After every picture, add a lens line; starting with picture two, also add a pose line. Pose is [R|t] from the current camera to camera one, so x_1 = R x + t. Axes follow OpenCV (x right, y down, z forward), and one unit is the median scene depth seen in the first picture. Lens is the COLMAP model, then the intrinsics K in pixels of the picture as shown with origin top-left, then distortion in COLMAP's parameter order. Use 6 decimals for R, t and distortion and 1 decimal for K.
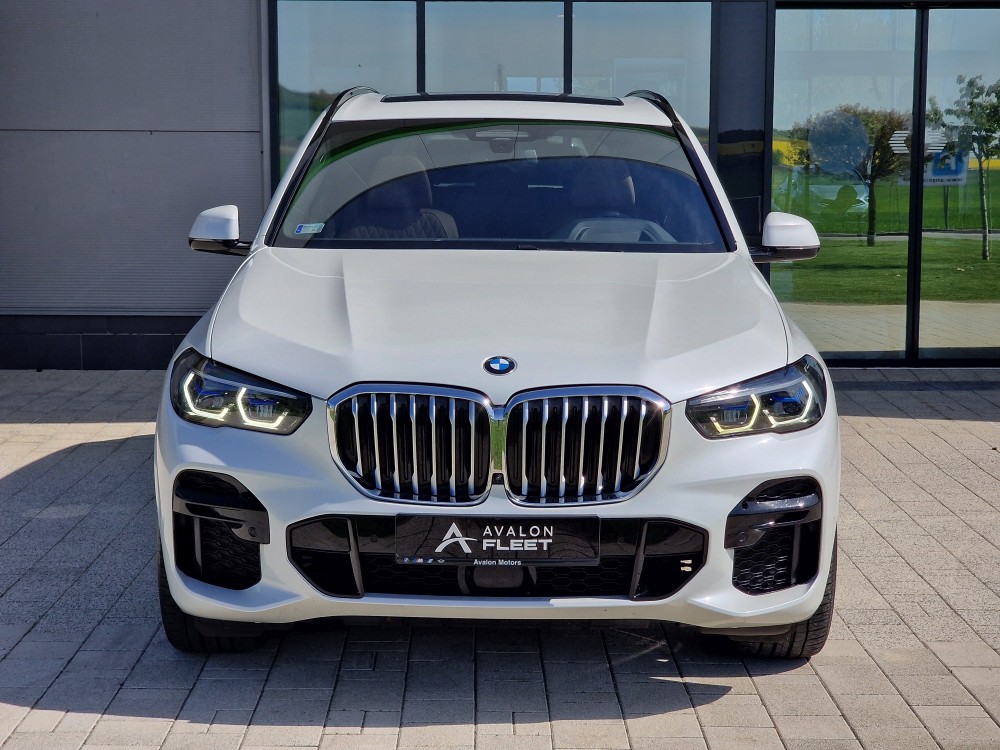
lens RADIAL K [[1987.5, 0, 500.0], [0, 1987.5, 375.0], [0, 0, 1]] dist [-0.107317, 0.050255]
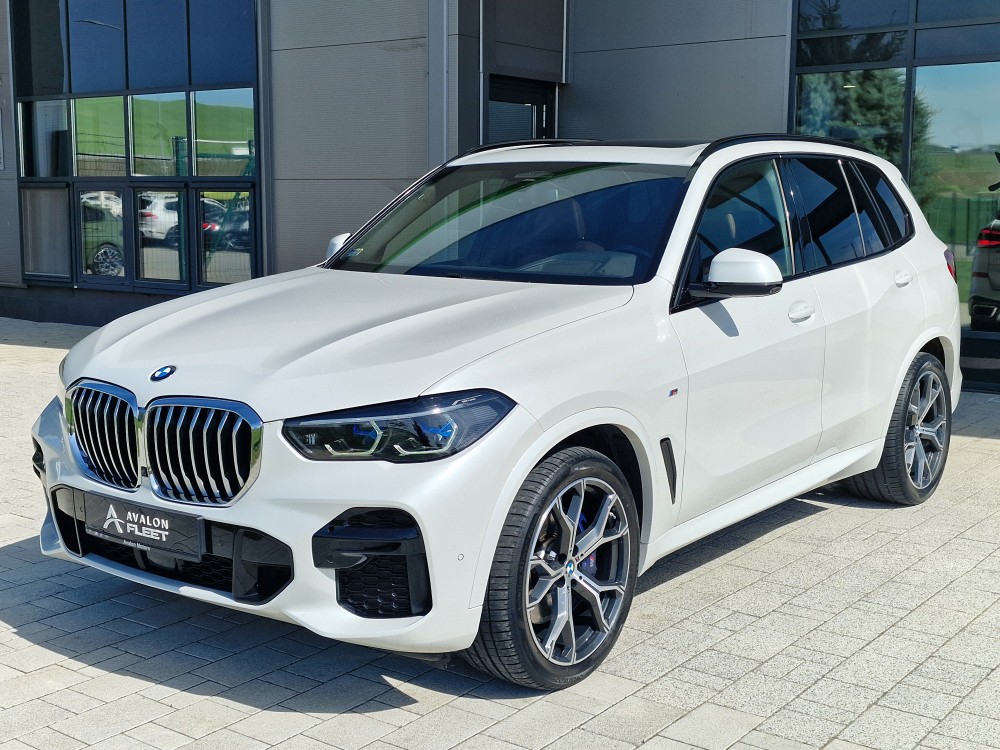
lens RADIAL K [[1289.5, 0, 500.0], [0, 1289.5, 375.0], [0, 0, 1]] dist [0.135466, -0.016996]
pose [[0.792385, 0.082028, -0.604481, 0.601016], [-0.076387, 0.996461, 0.035088, -0.044547], [0.605220, 0.018371, 0.795846, 0.520385]]
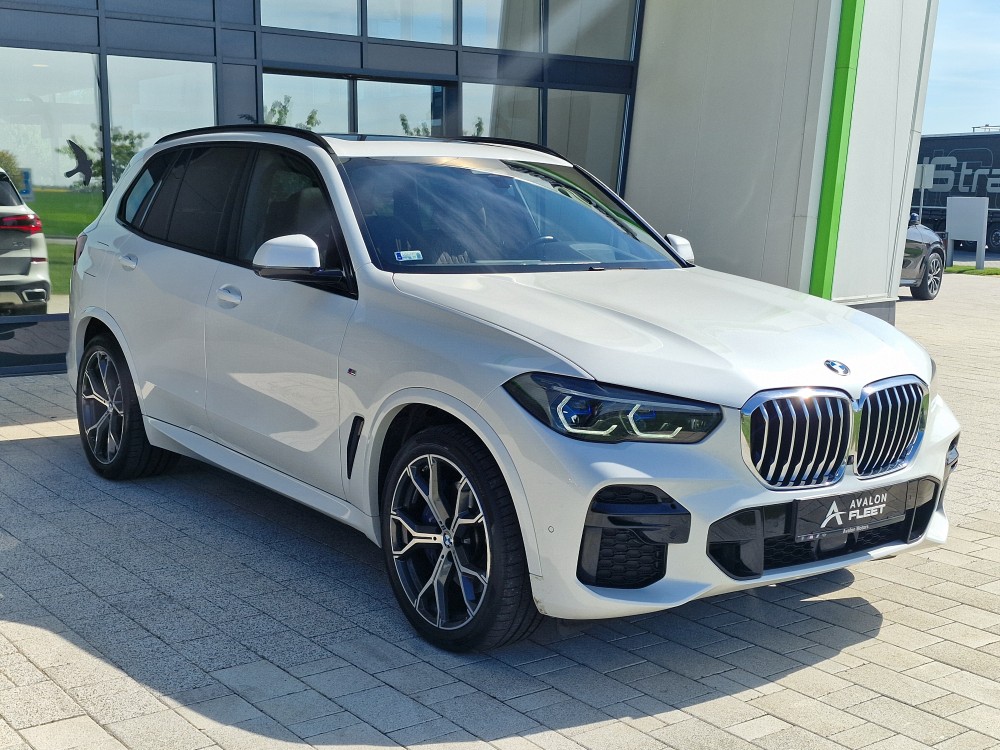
lens RADIAL K [[1289.5, 0, 500.0], [0, 1289.5, 375.0], [0, 0, 1]] dist [0.135466, -0.016996]
pose [[0.799674, -0.082024, 0.594805, -0.631559], [0.060194, 0.996586, 0.056502, -0.056391], [-0.597409, -0.009379, 0.801882, 0.485702]]
